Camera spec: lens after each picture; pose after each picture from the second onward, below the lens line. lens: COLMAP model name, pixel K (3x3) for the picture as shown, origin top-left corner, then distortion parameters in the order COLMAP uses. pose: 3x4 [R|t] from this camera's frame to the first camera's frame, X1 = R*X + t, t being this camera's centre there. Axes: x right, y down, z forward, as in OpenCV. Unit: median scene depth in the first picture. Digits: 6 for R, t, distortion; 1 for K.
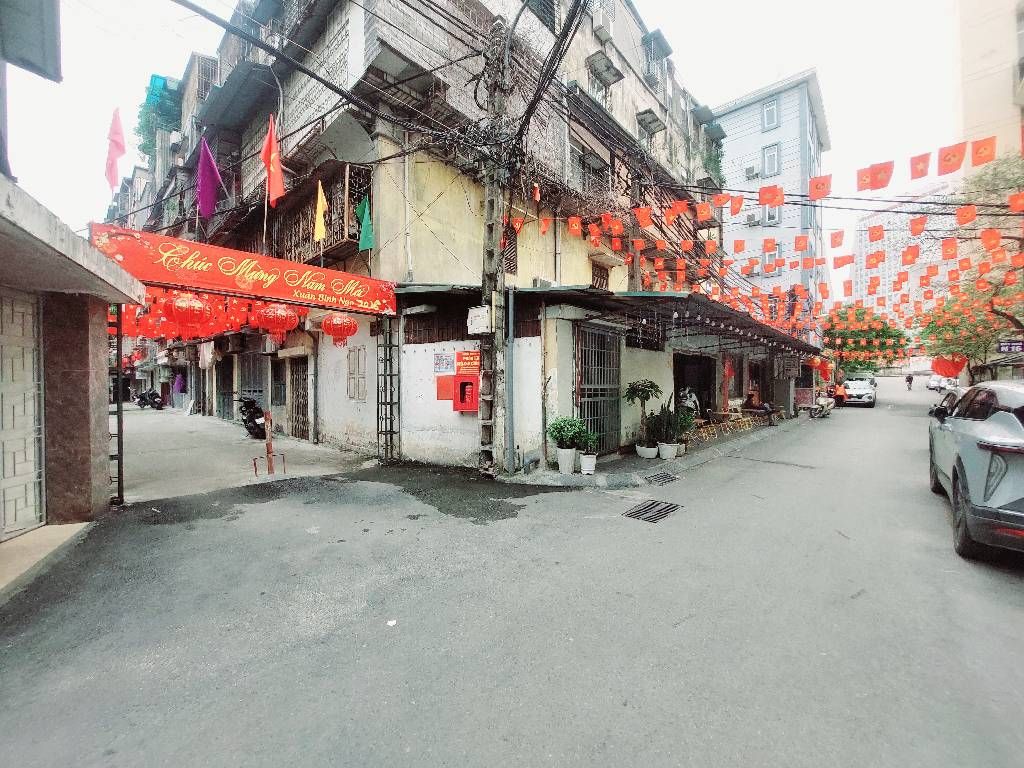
lens RADIAL K [[388.5, 0, 498.8], [0, 388.5, 384.6], [0, 0, 1]] dist [-0.018948, -0.000064]
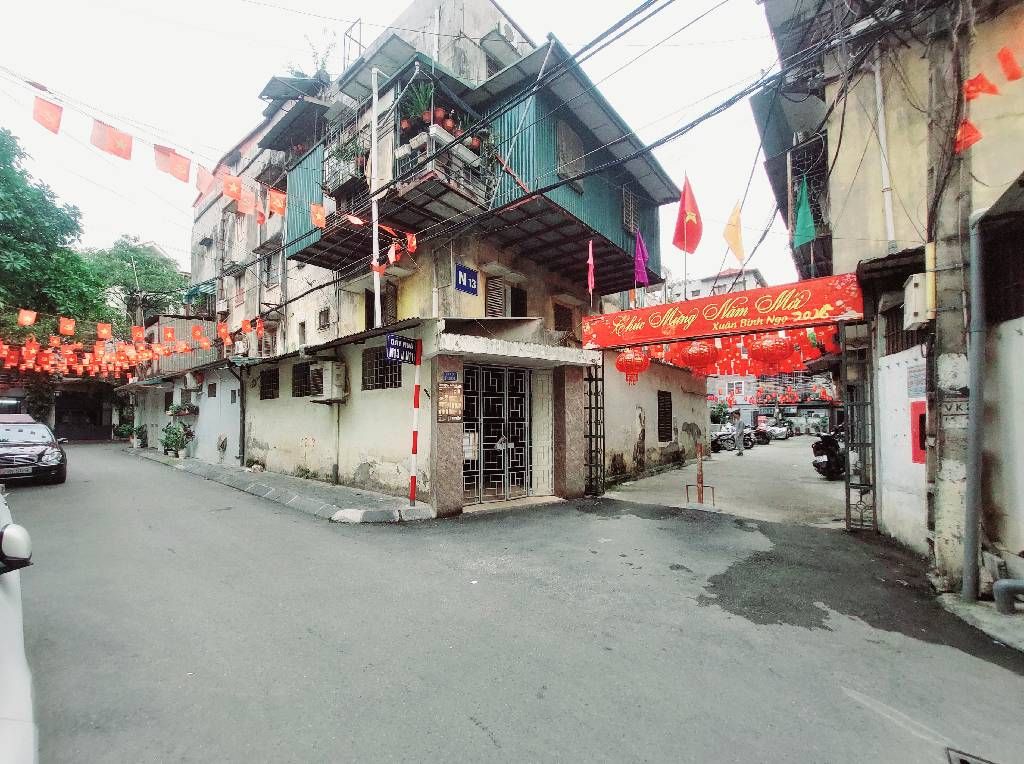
lens RADIAL K [[424.0, 0, 507.3], [0, 424.0, 404.3], [0, 0, 1]] dist [-0.013086, -0.000134]
pose [[0.088298, -0.031855, -0.995585, 0.603189], [0.002650, 0.999492, -0.031745, -0.002264], [0.996091, 0.000164, 0.088338, 0.437669]]
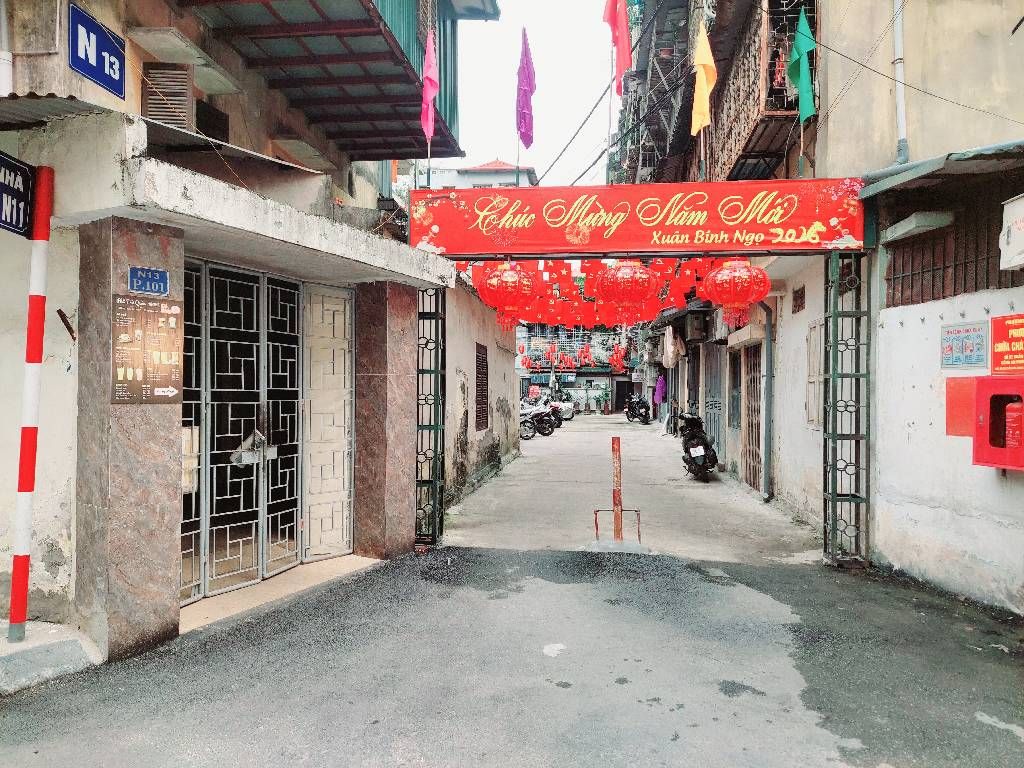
lens RADIAL K [[708.4, 0, 538.7], [0, 708.4, 389.1], [0, 0, 1]] dist [0.073818, -0.070865]
pose [[0.611390, 0.009324, -0.791274, 0.258871], [-0.011020, 0.999934, 0.003268, -0.011022], [0.791253, 0.006721, 0.611452, 0.244712]]
